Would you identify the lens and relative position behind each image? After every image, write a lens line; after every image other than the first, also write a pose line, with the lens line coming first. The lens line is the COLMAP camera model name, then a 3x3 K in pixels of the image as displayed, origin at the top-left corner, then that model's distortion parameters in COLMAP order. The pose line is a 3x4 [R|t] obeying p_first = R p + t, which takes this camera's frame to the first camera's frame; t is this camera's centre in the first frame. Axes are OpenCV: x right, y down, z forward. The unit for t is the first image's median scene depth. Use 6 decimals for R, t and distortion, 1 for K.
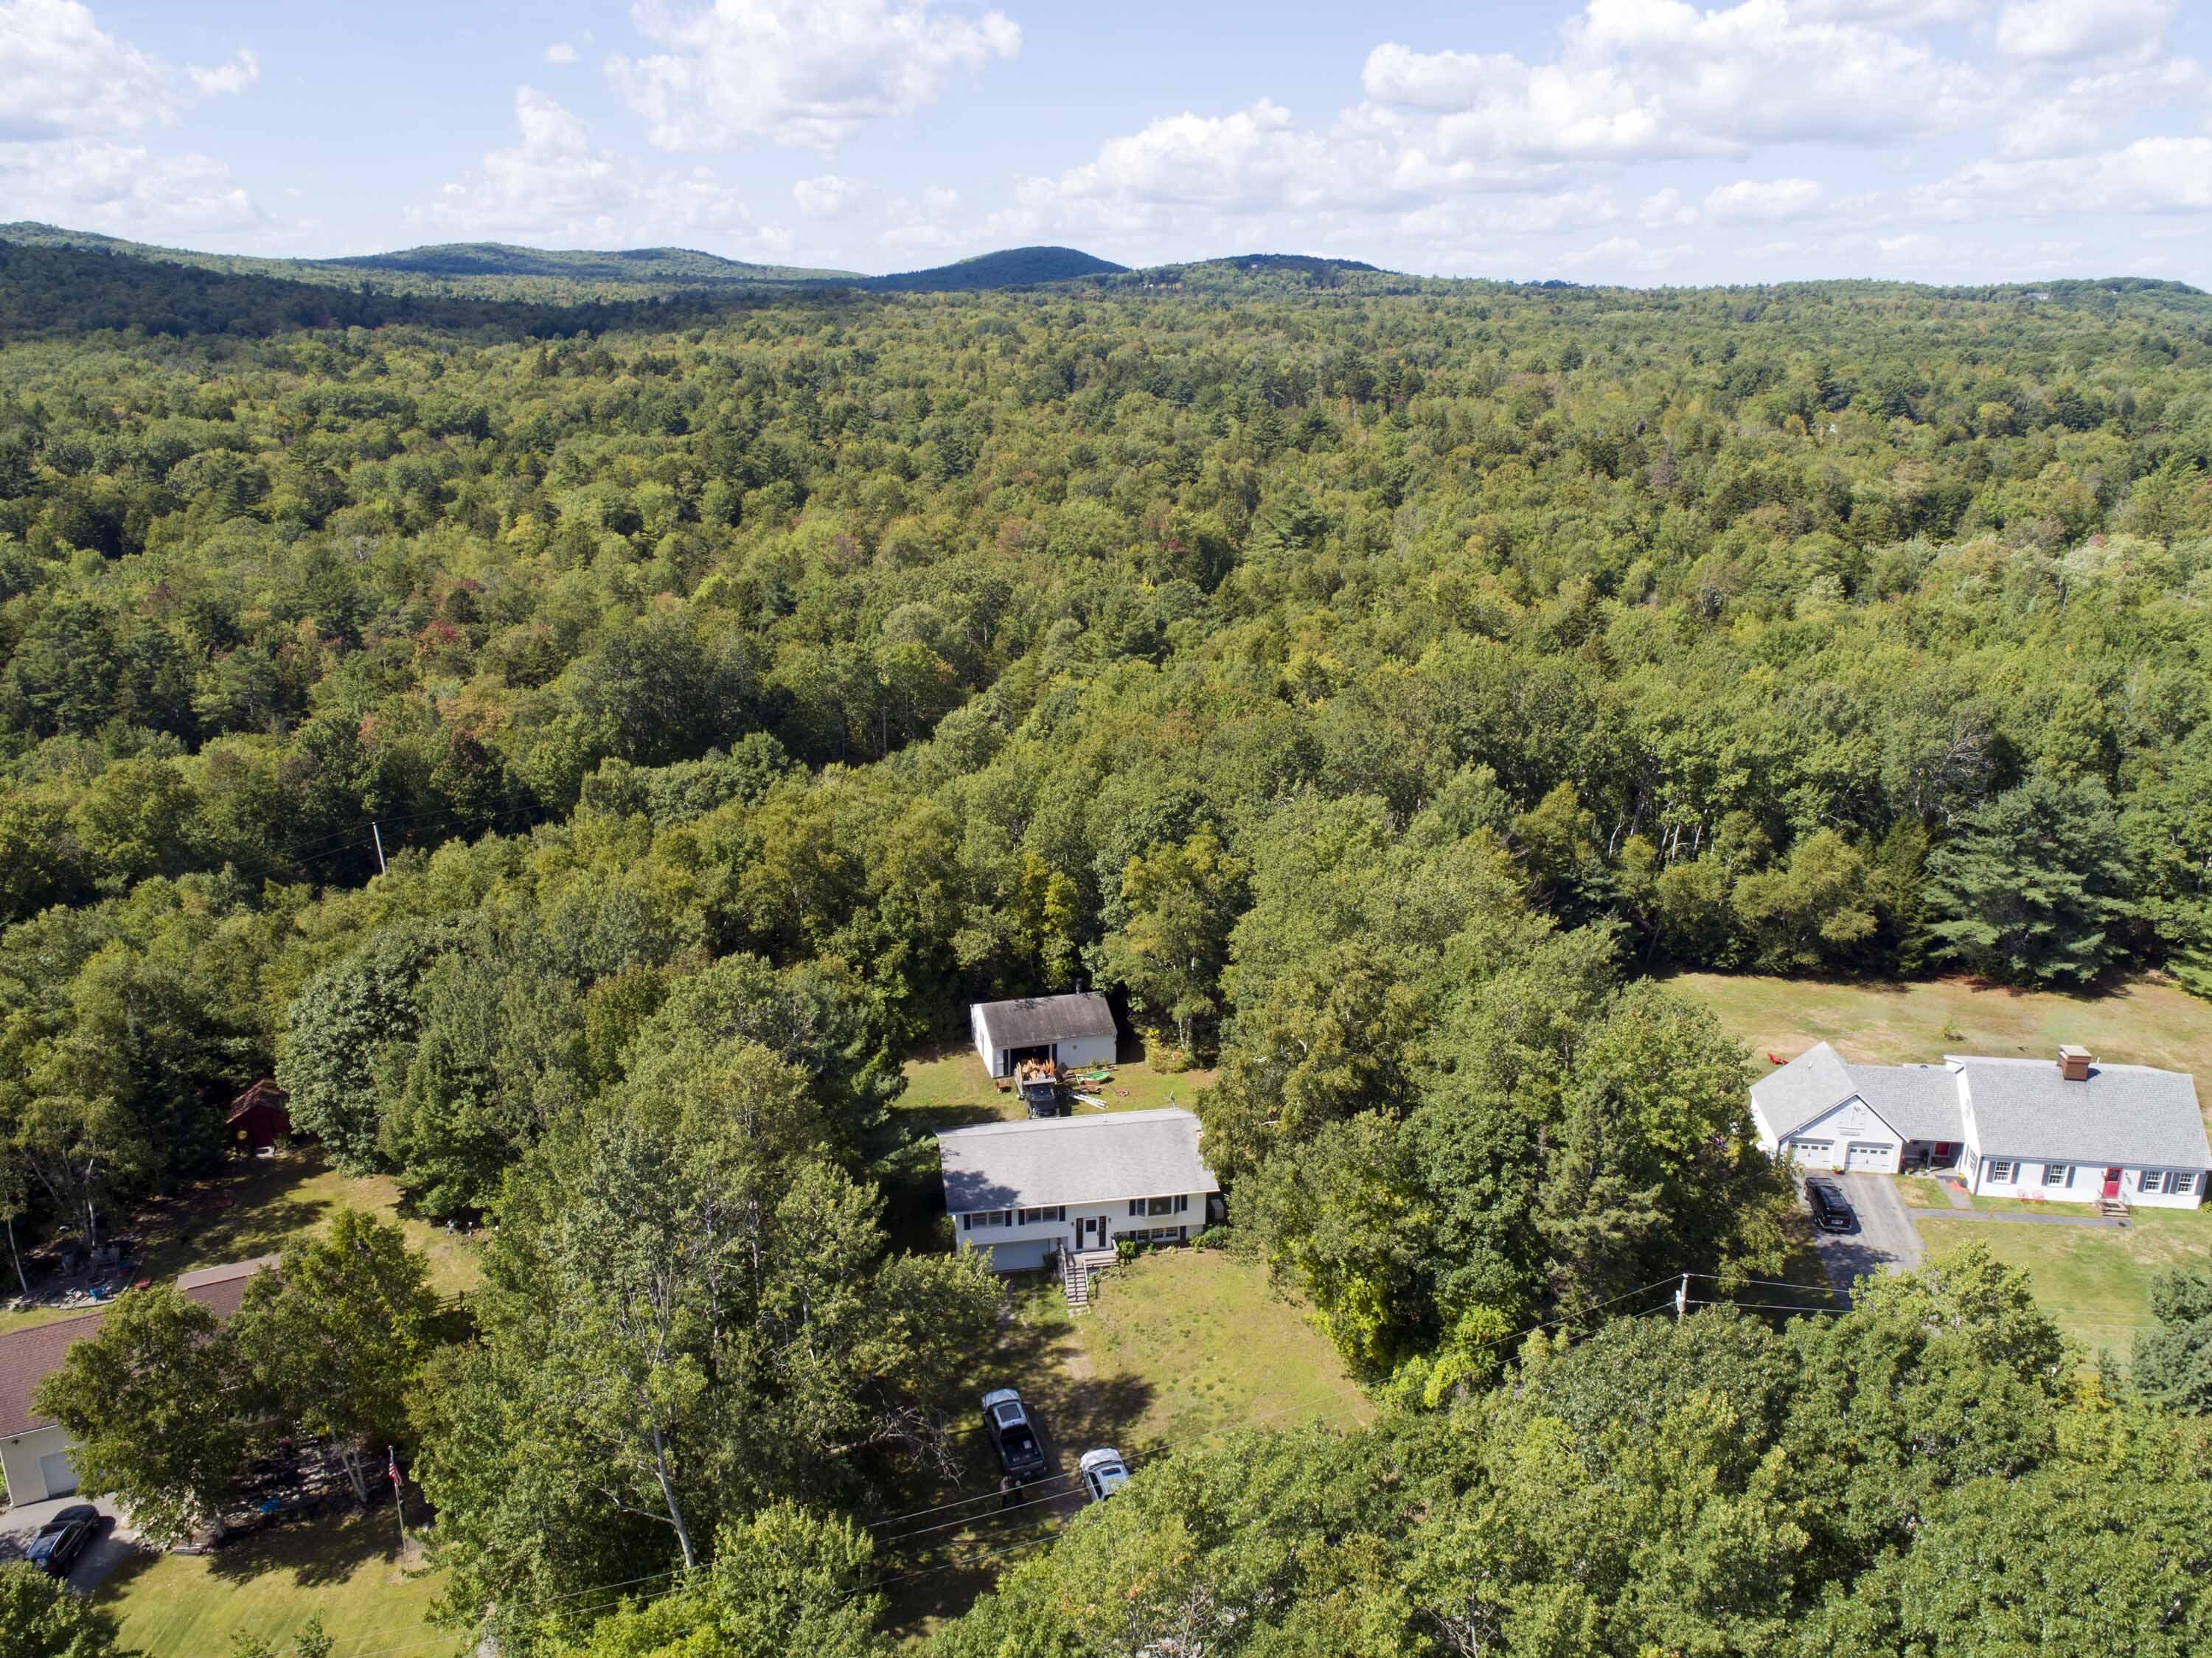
lens RADIAL K [[1673.7, 0, 1106.0], [0, 1673.7, 829.0], [0, 0, 1]] dist [-0.022296, 0.010199]
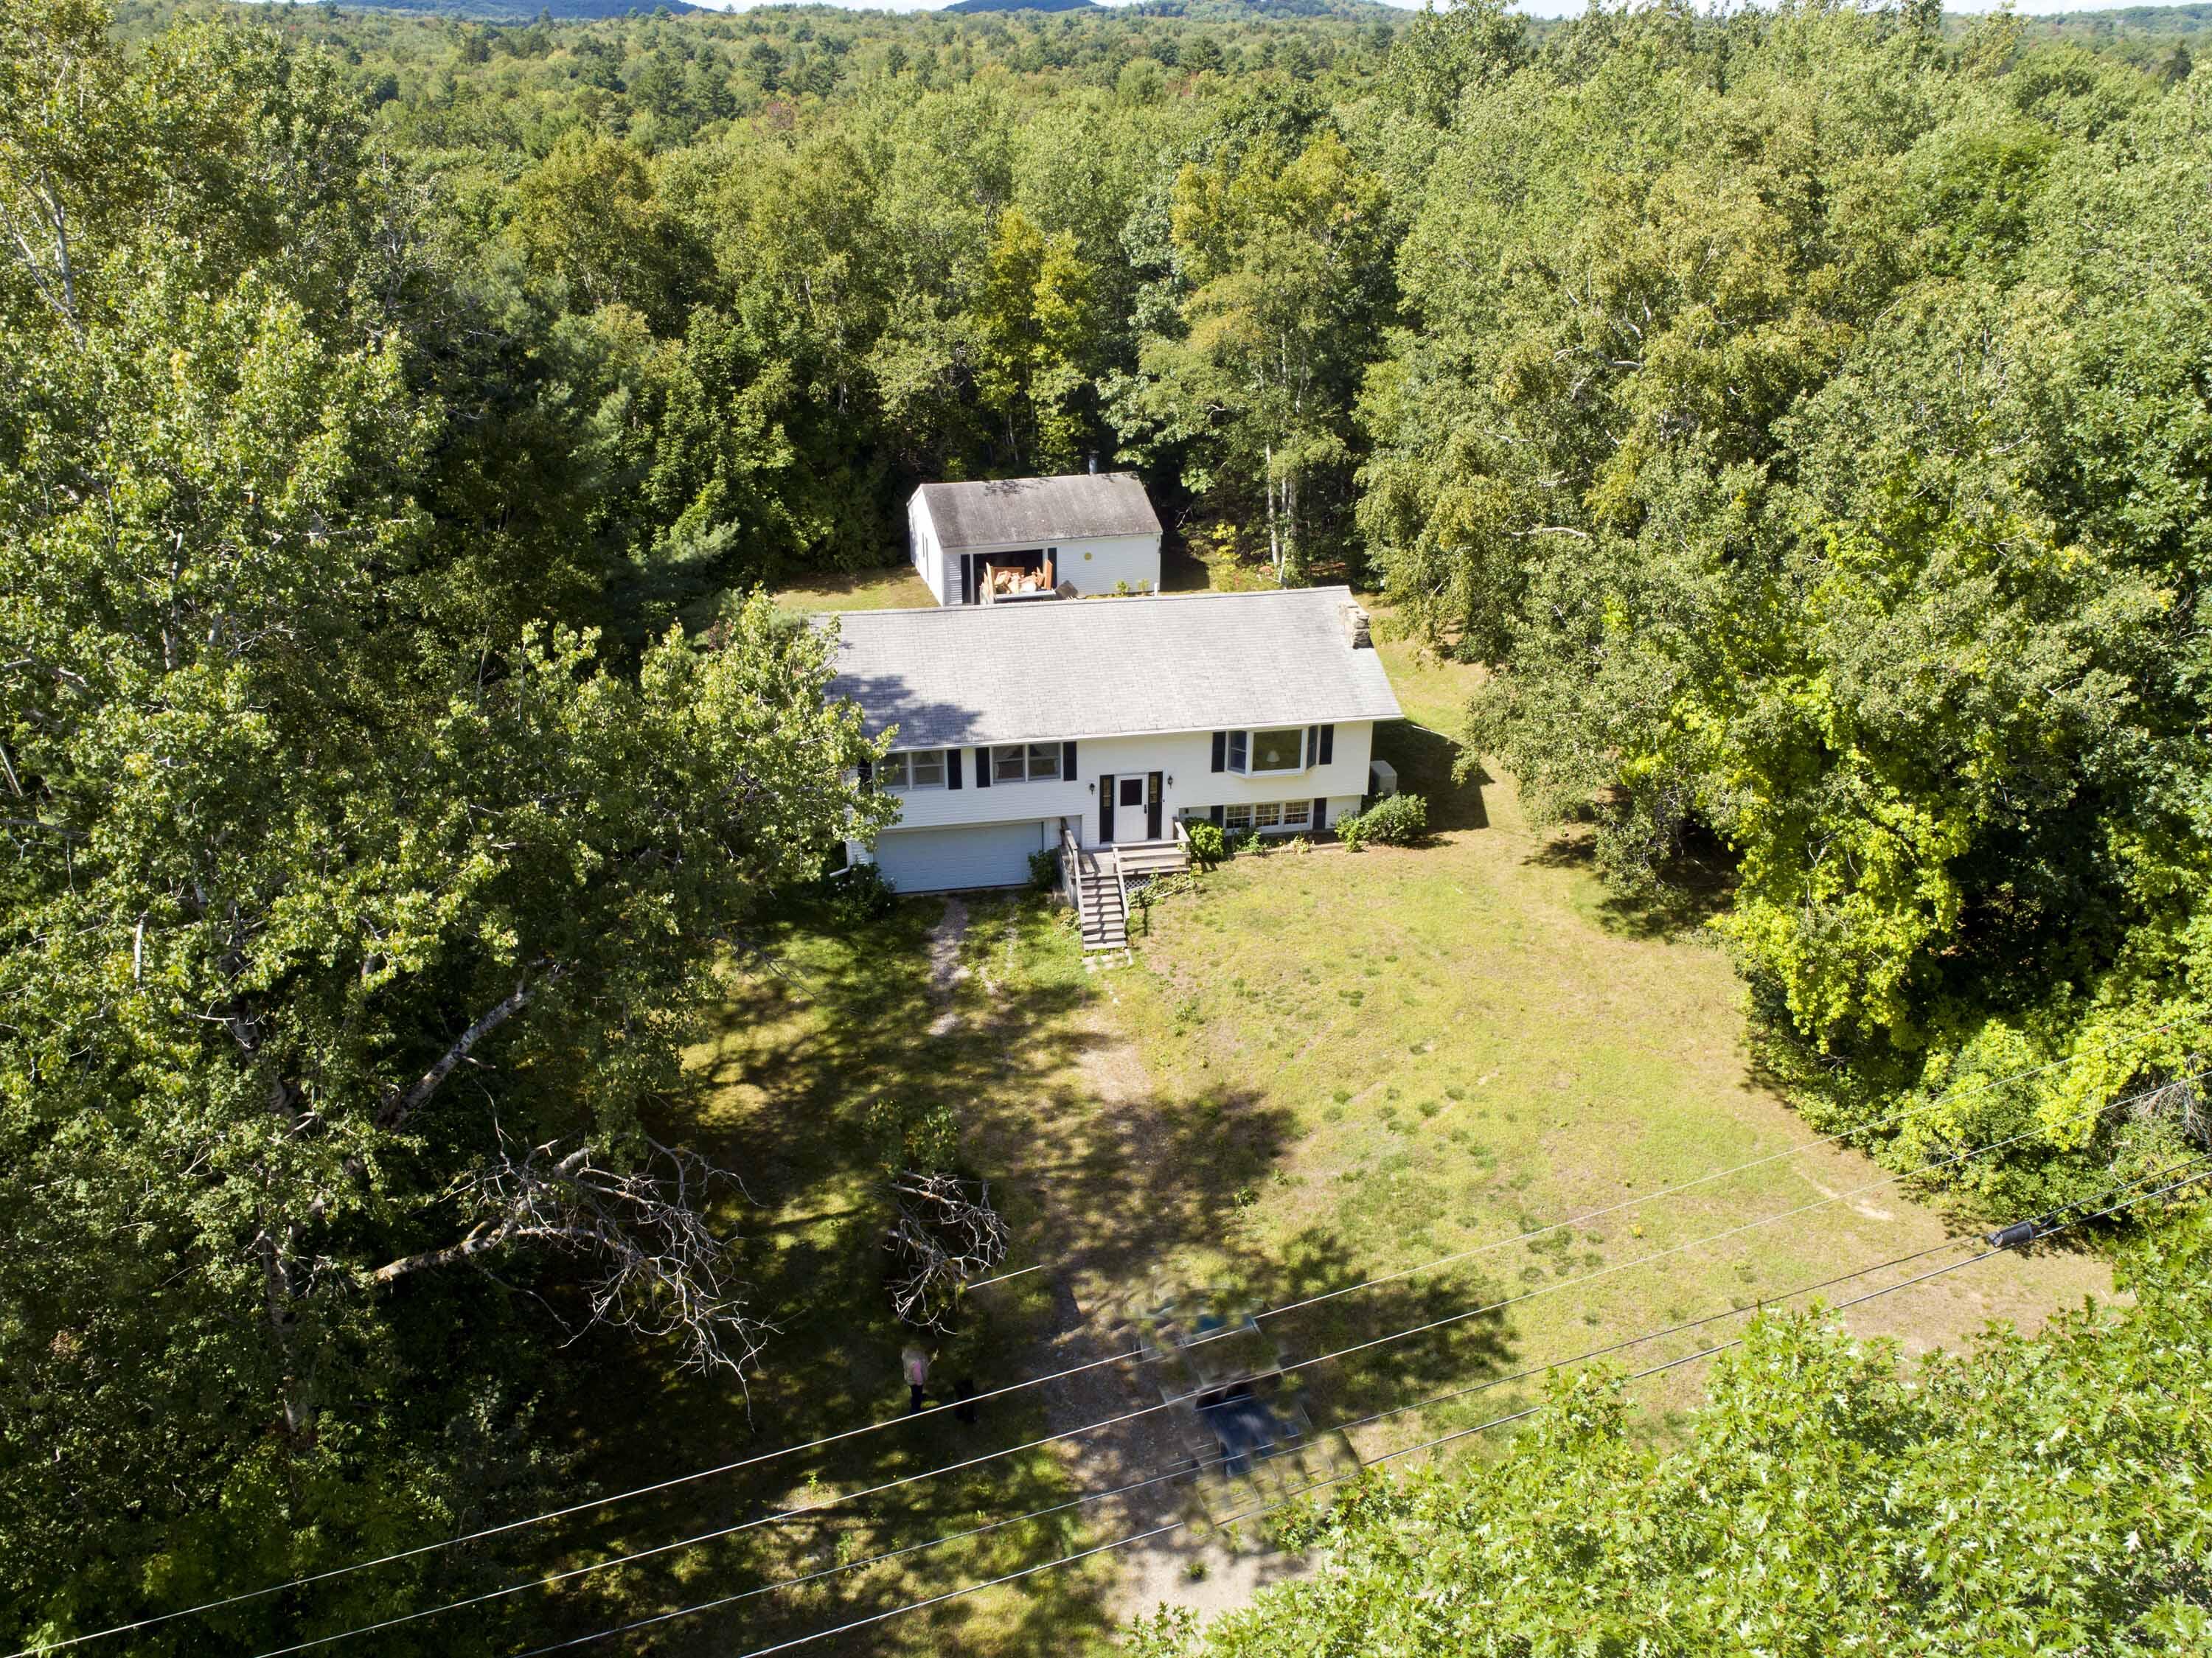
lens RADIAL K [[1673.7, 0, 1106.0], [0, 1673.7, 829.0], [0, 0, 1]] dist [-0.022296, 0.010199]
pose [[0.999998, -0.001257, 0.001473, -0.016721], [0.001067, 0.992520, 0.122074, 0.189205], [-0.001615, -0.122072, 0.992520, 0.526455]]
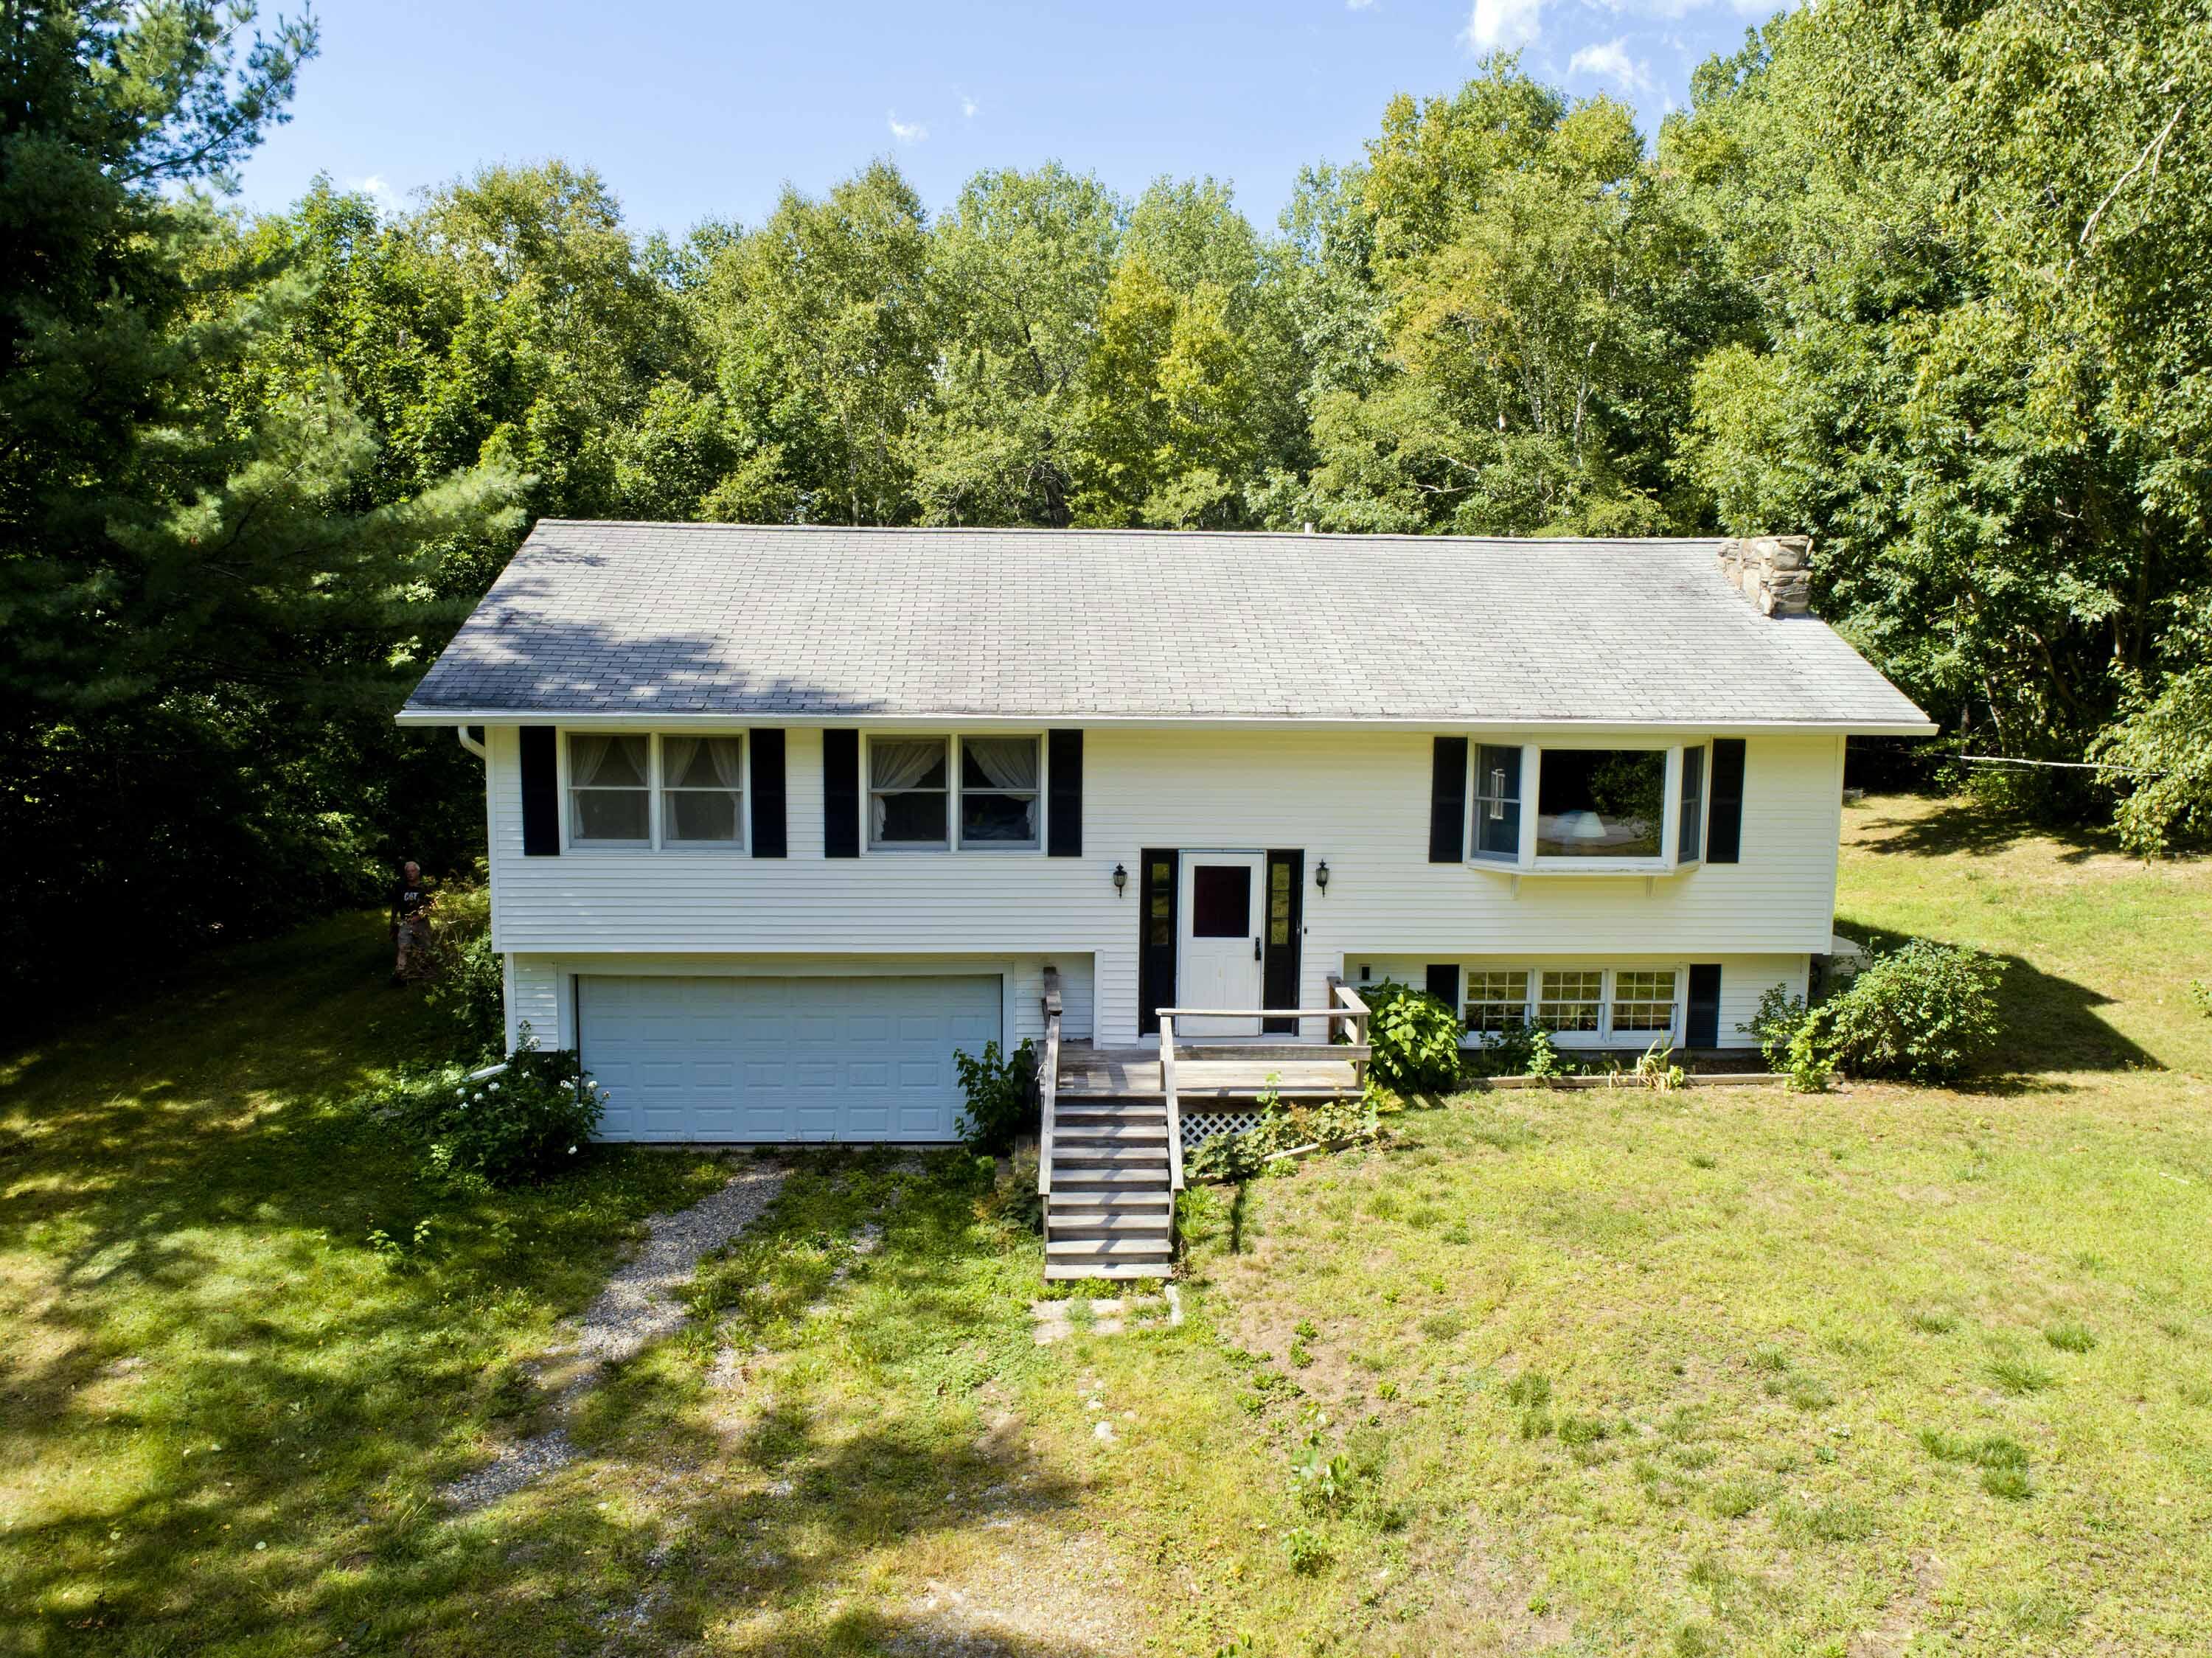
lens RADIAL K [[1673.7, 0, 1106.0], [0, 1673.7, 829.0], [0, 0, 1]] dist [-0.022296, 0.010199]
pose [[0.992096, 0.024751, -0.123013, 0.000973], [-0.046253, 0.983455, -0.175146, 0.261782], [0.116643, 0.179452, 0.976827, 0.811876]]
